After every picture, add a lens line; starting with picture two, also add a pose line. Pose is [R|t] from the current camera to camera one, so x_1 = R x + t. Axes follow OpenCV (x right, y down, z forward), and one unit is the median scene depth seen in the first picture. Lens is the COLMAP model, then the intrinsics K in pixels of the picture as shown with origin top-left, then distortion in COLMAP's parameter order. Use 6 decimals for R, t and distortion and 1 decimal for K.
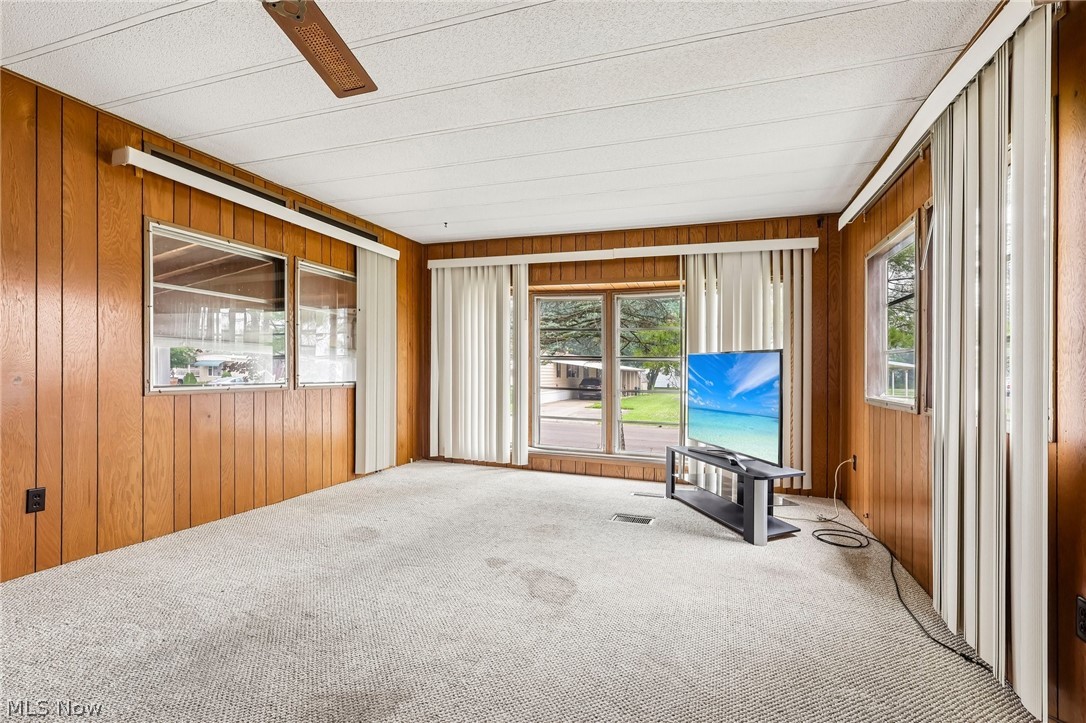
lens RADIAL K [[502.7, 0, 534.3], [0, 502.7, 371.8], [0, 0, 1]] dist [-0.004491, 0.001999]
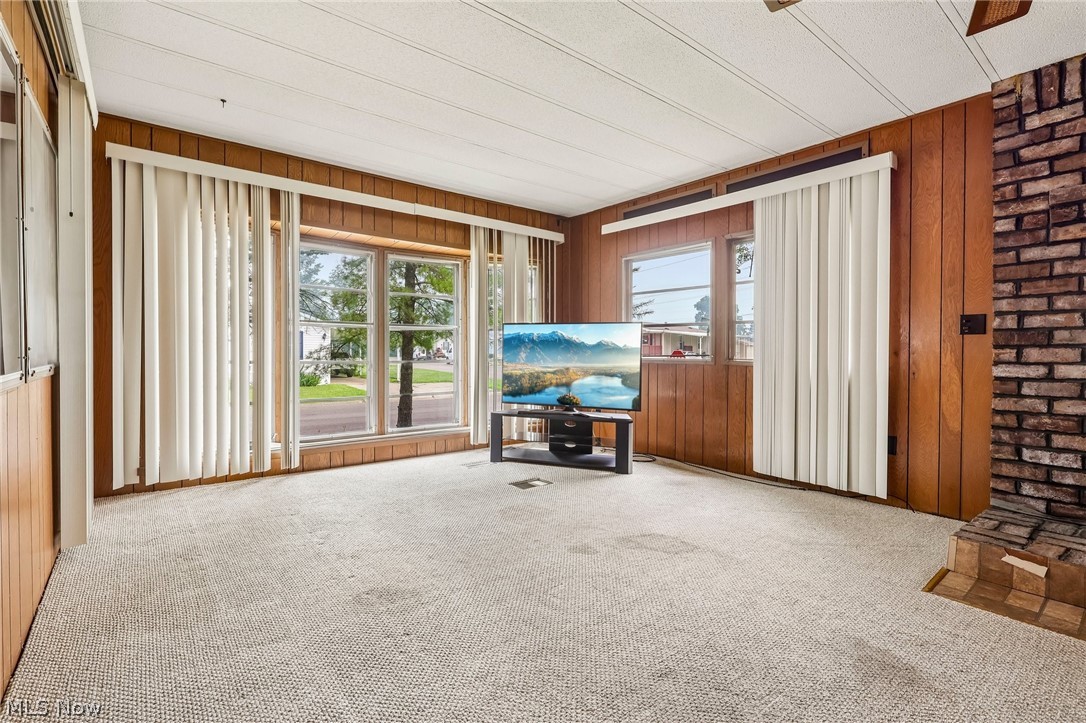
lens RADIAL K [[502.7, 0, 533.8], [0, 502.7, 360.0], [0, 0, 1]] dist [-0.004491, 0.001999]
pose [[0.531993, -0.033557, 0.846083, -0.507665], [0.006915, 0.999353, 0.035289, 0.004824], [-0.846720, -0.012923, 0.531881, 0.349708]]
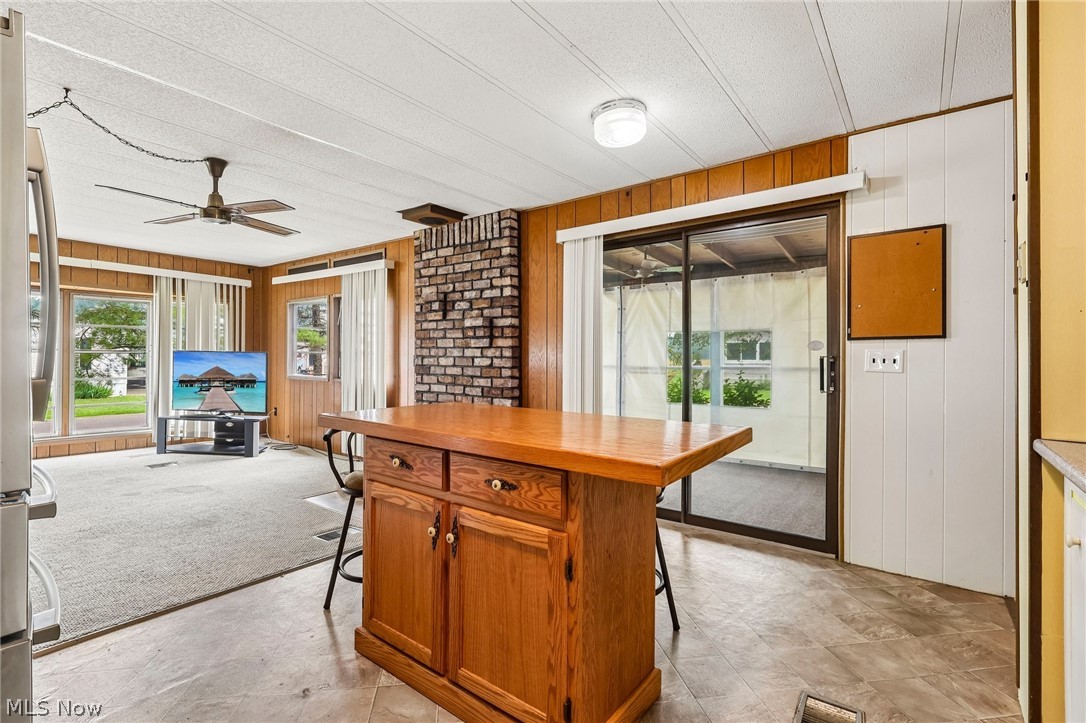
lens RADIAL K [[502.7, 0, 518.1], [0, 502.7, 362.7], [0, 0, 1]] dist [-0.004491, 0.001999]
pose [[0.311761, -0.017715, 0.949996, -0.678164], [-0.008151, 0.999740, 0.021318, -0.035443], [-0.950126, -0.014390, 0.311535, -0.334454]]
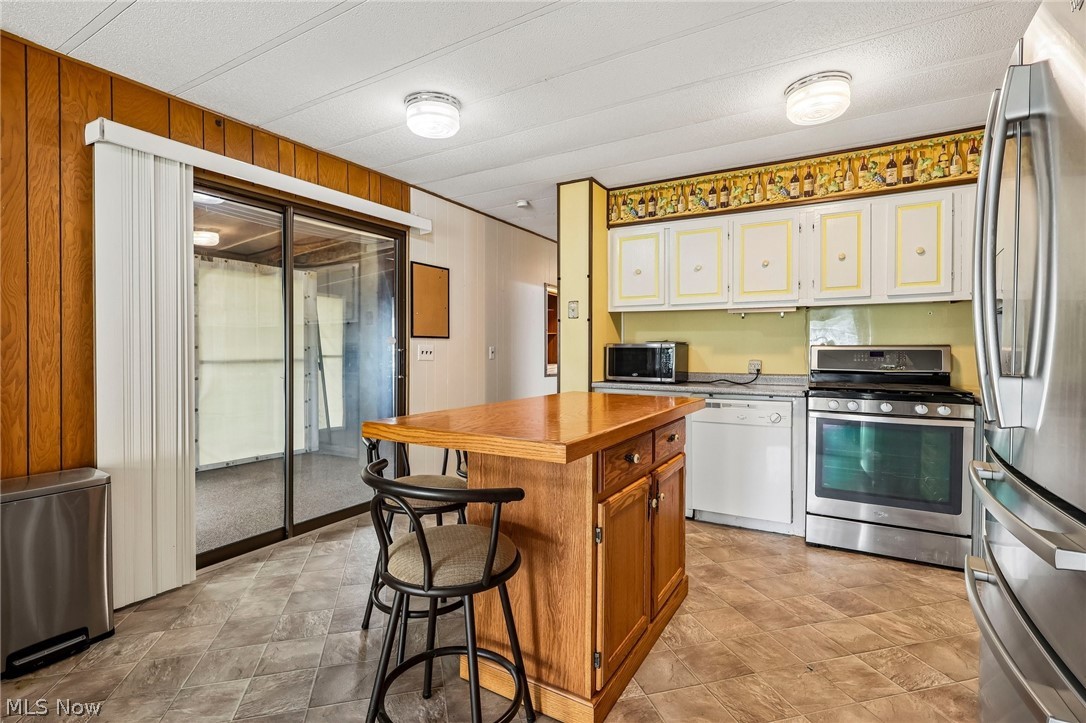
lens RADIAL K [[502.7, 0, 543.8], [0, 502.7, 353.8], [0, 0, 1]] dist [-0.004491, 0.001999]
pose [[-0.983717, -0.020140, 0.178595, -0.339096], [-0.019556, 0.999796, 0.005030, -0.034378], [-0.178660, 0.001456, -0.983910, 0.244245]]
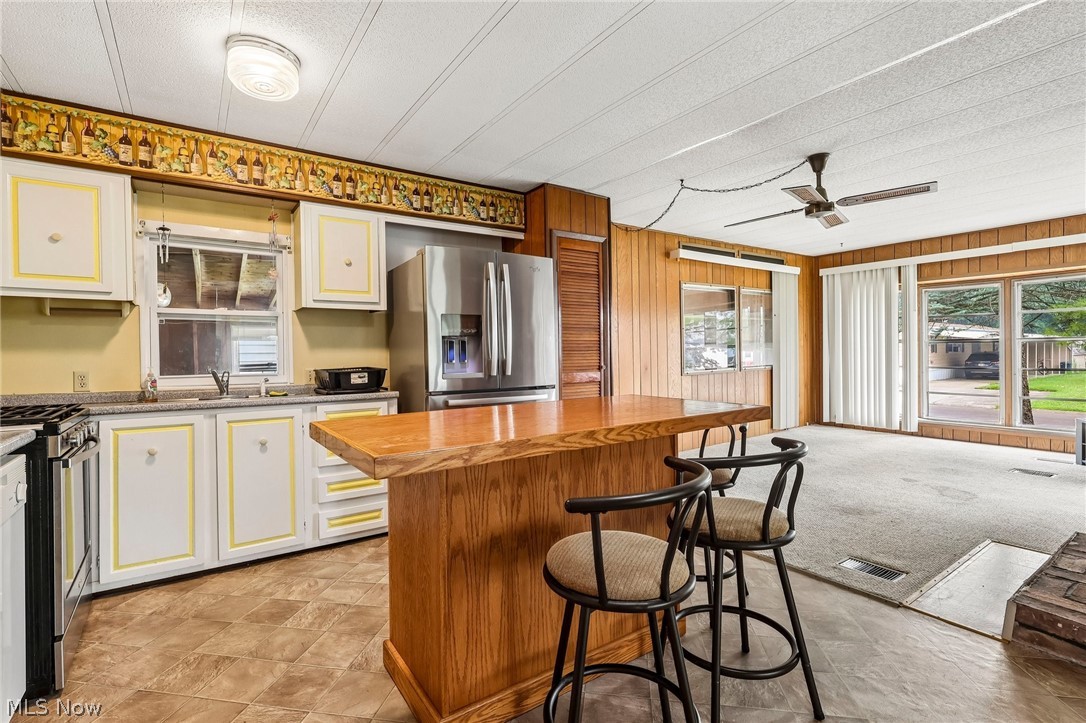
lens RADIAL K [[502.7, 0, 549.1], [0, 502.7, 370.9], [0, 0, 1]] dist [-0.004491, 0.001999]
pose [[0.824601, -0.008534, -0.565651, -0.066998], [0.030460, 0.999106, 0.029331, -0.024678], [0.564894, -0.041416, 0.824123, -0.535470]]
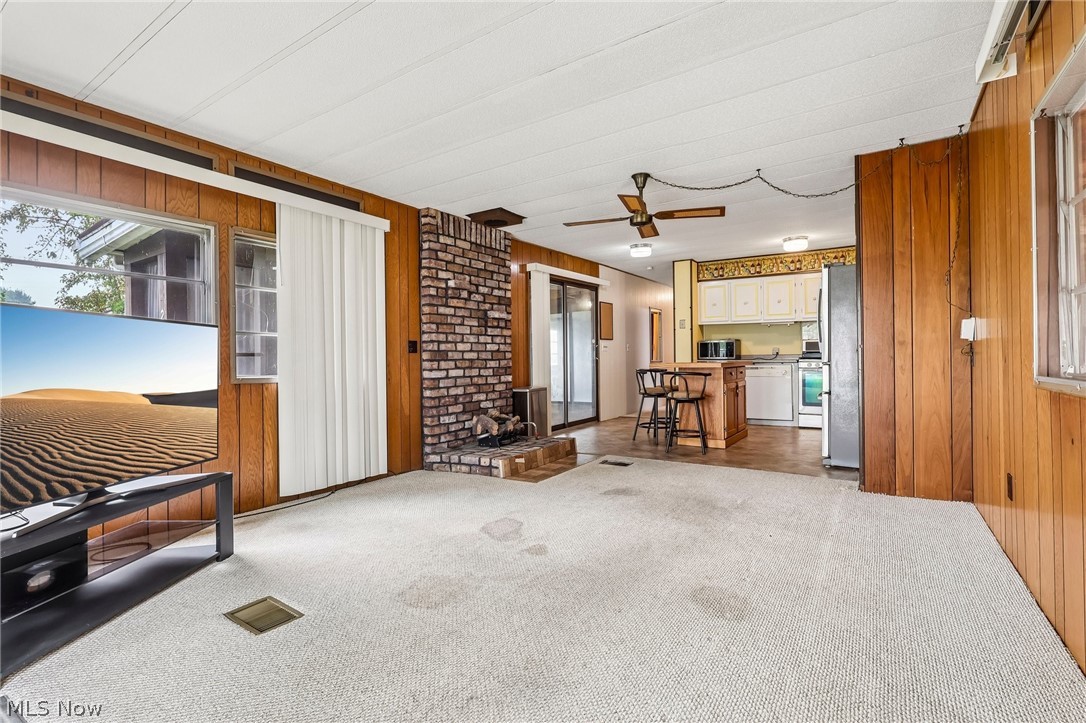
lens RADIAL K [[502.7, 0, 542.1], [0, 502.7, 358.6], [0, 0, 1]] dist [-0.004491, 0.001999]
pose [[-0.972057, -0.005171, 0.234690, -0.180092], [-0.004436, 0.999983, 0.003659, 0.005210], [-0.234705, 0.002516, -0.972063, 1.128411]]
